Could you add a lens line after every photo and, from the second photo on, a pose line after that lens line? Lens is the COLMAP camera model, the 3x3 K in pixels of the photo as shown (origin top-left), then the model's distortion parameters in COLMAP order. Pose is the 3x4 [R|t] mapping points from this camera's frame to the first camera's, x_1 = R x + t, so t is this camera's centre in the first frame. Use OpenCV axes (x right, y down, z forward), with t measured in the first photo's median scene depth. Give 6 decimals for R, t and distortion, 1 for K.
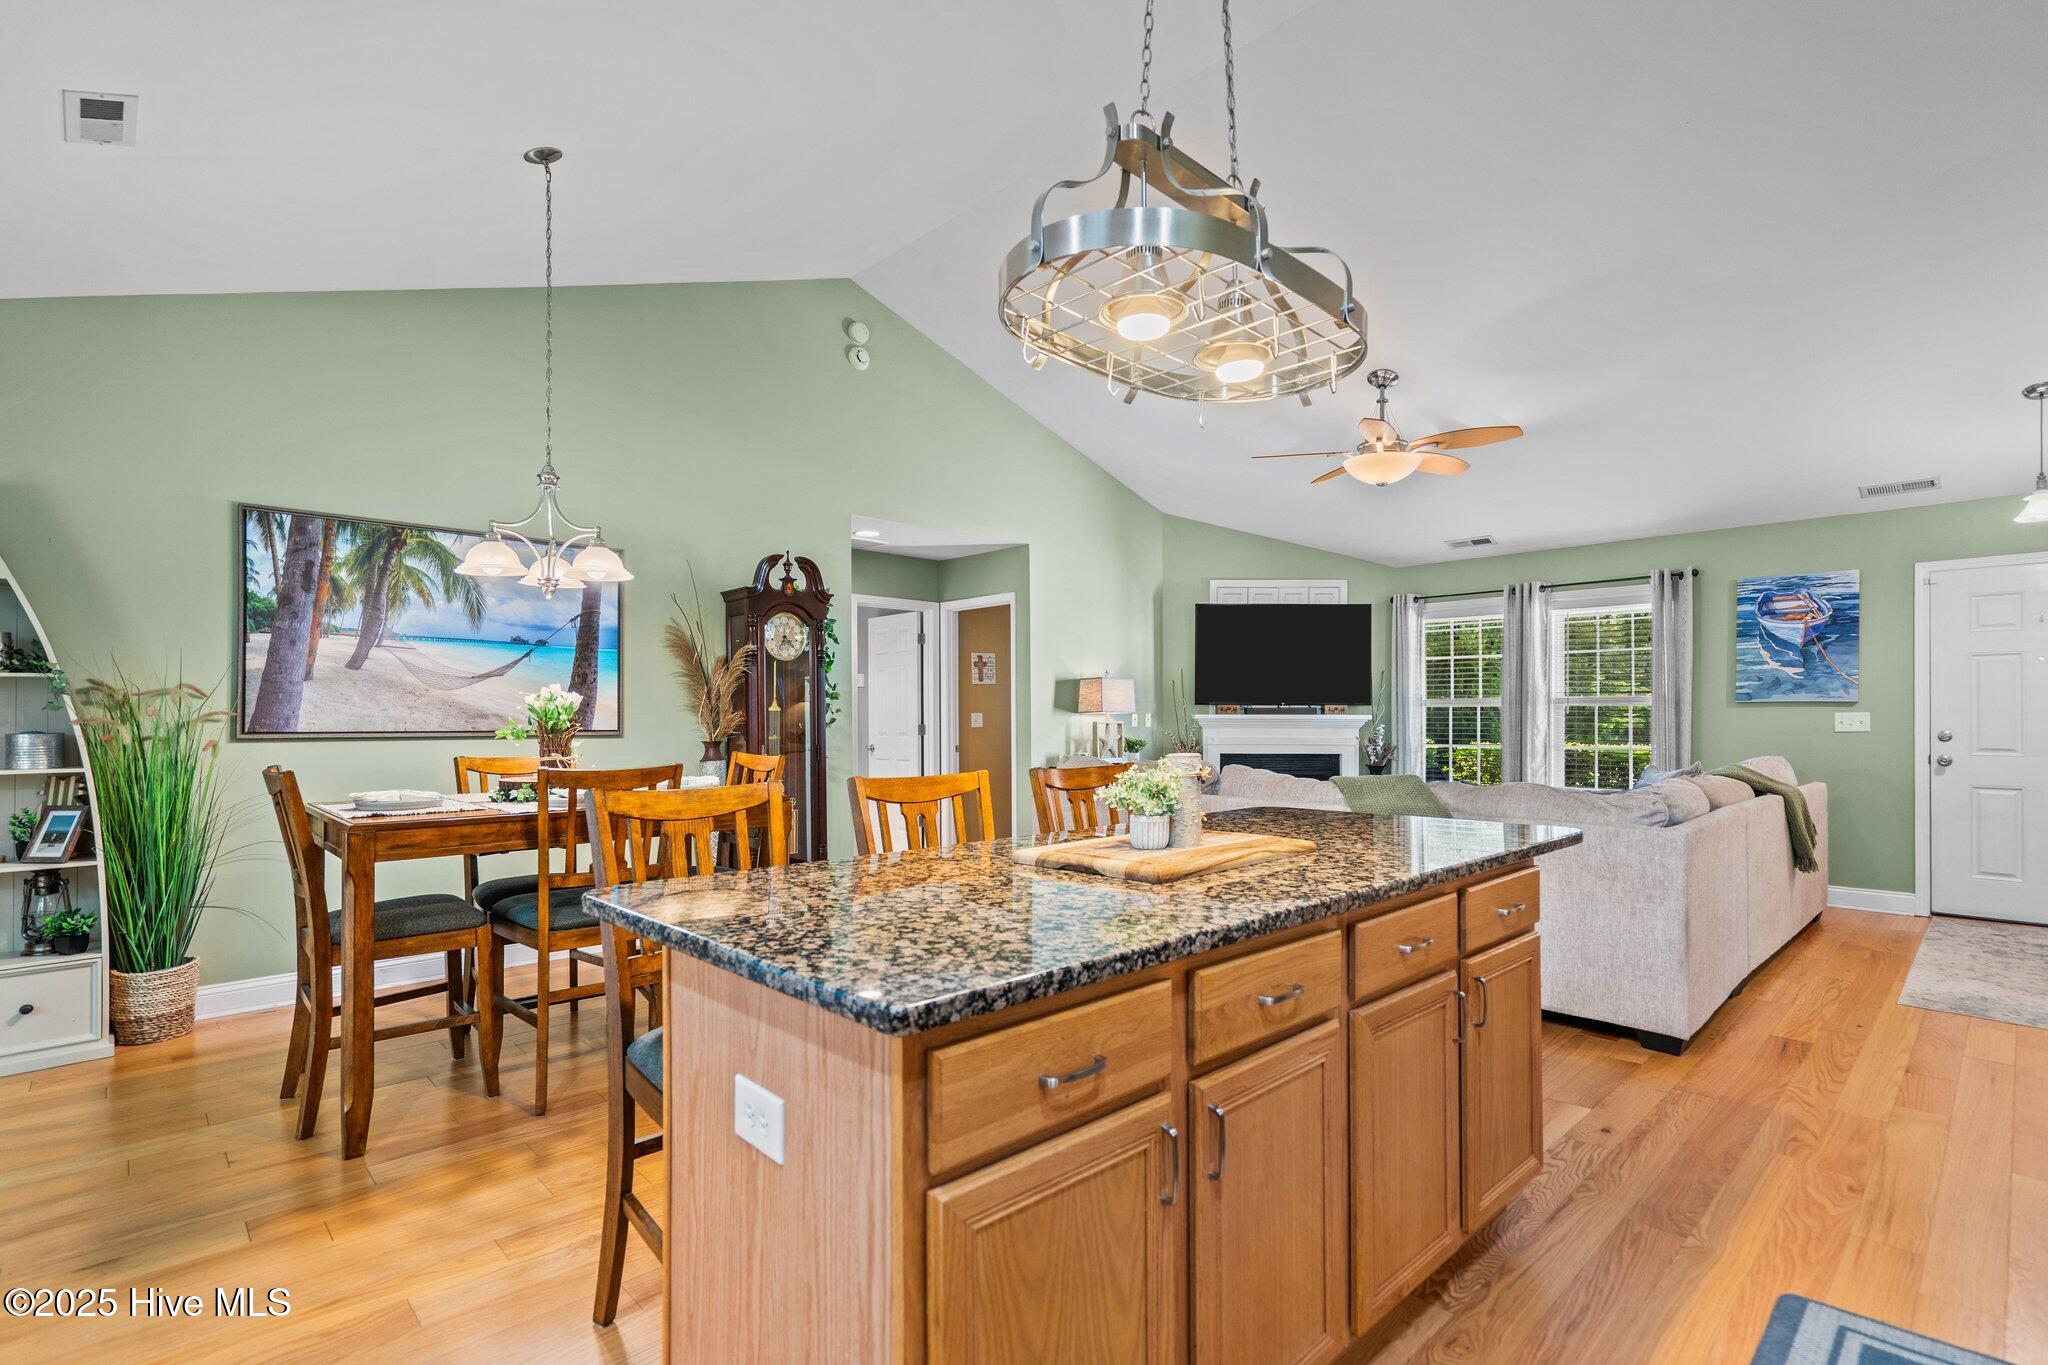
lens RADIAL K [[967.5, 0, 1027.5], [0, 967.5, 711.8], [0, 0, 1]] dist [-0.000439, -0.000842]
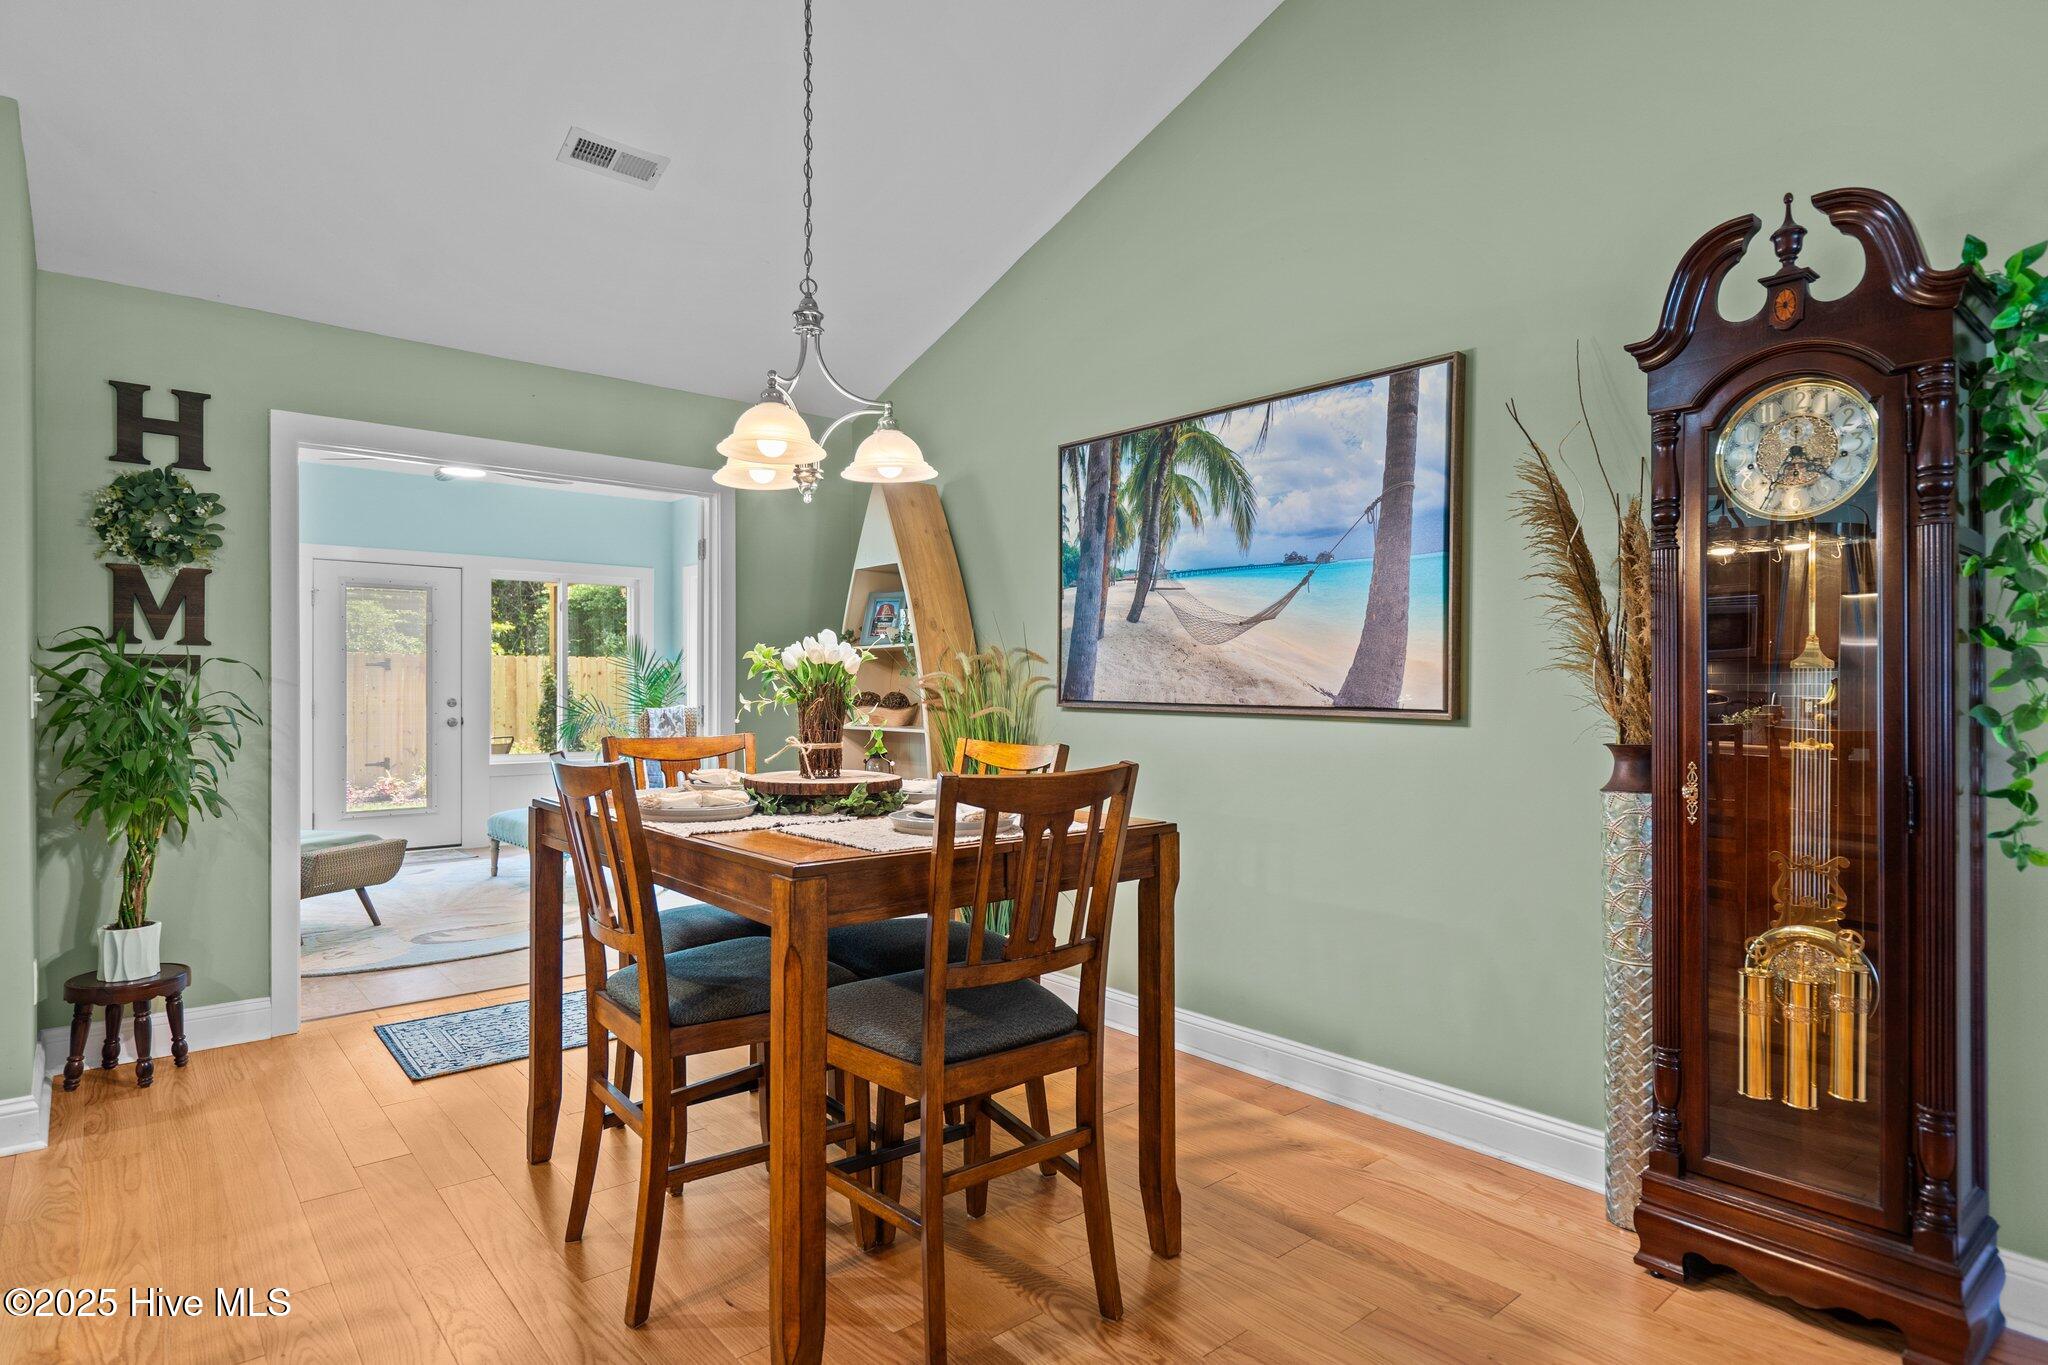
lens RADIAL K [[1094.5, 0, 1022.7], [0, 1094.5, 691.7], [0, 0, 1]] dist [0.003228, -0.000010]
pose [[-0.059038, 0.006506, -0.998235, 0.141946], [-0.000859, 0.999978, 0.006568, 0.004774], [0.998255, 0.001245, -0.059031, 0.707869]]
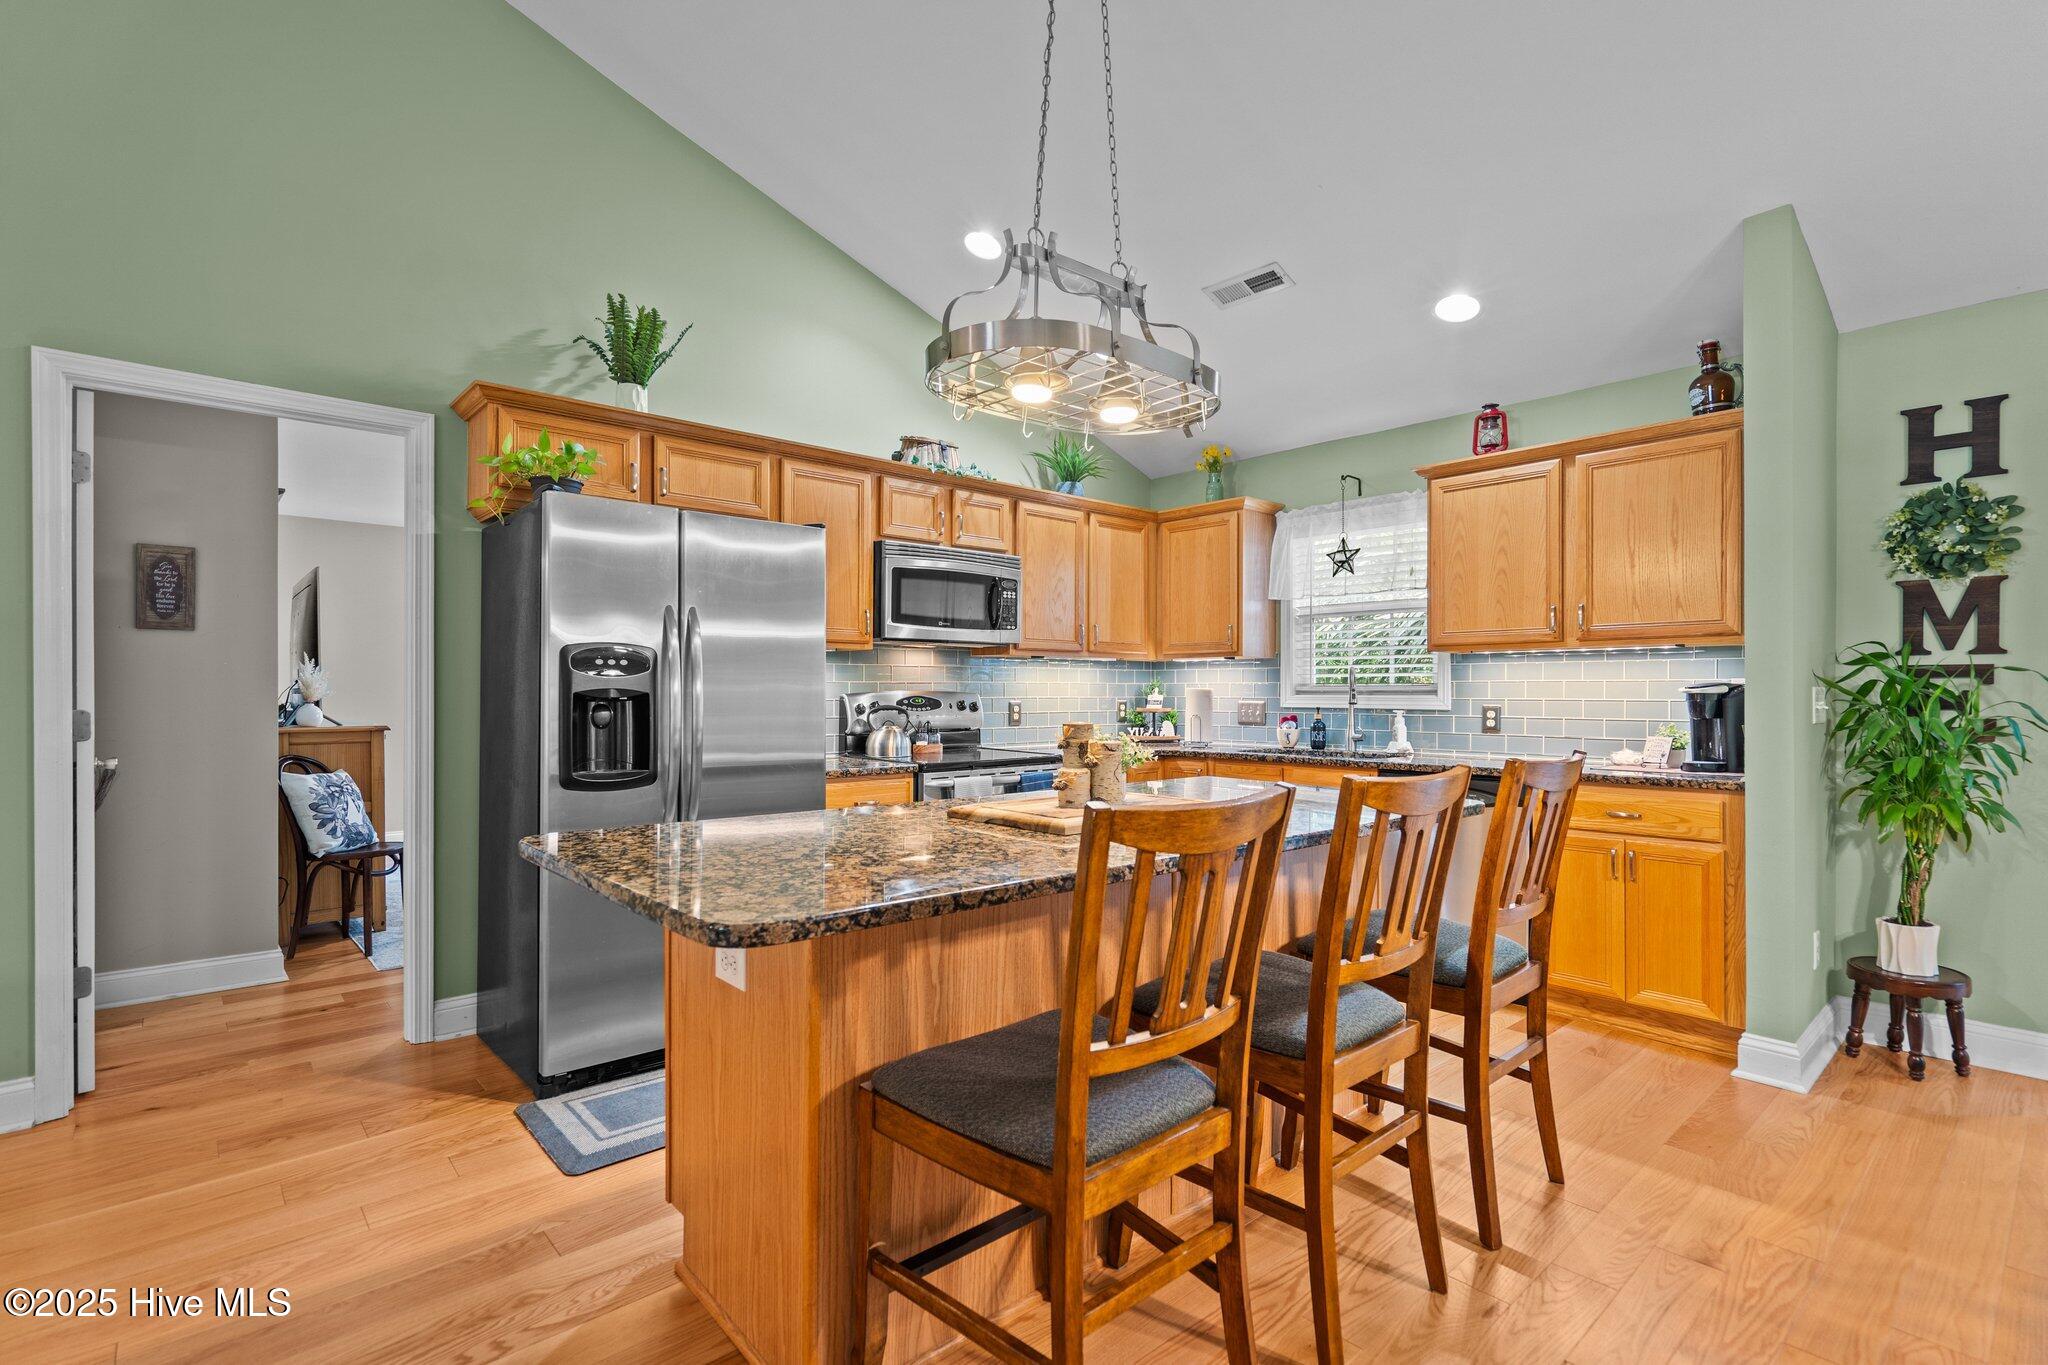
lens RADIAL K [[960.2, 0, 1030.9], [0, 960.2, 693.3], [0, 0, 1]] dist [-0.002622, -0.000016]
pose [[-0.999640, -0.000356, 0.026810, 0.067563], [-0.000348, 1.000000, 0.000302, 0.004693], [-0.026811, 0.000292, -0.999640, 0.749935]]
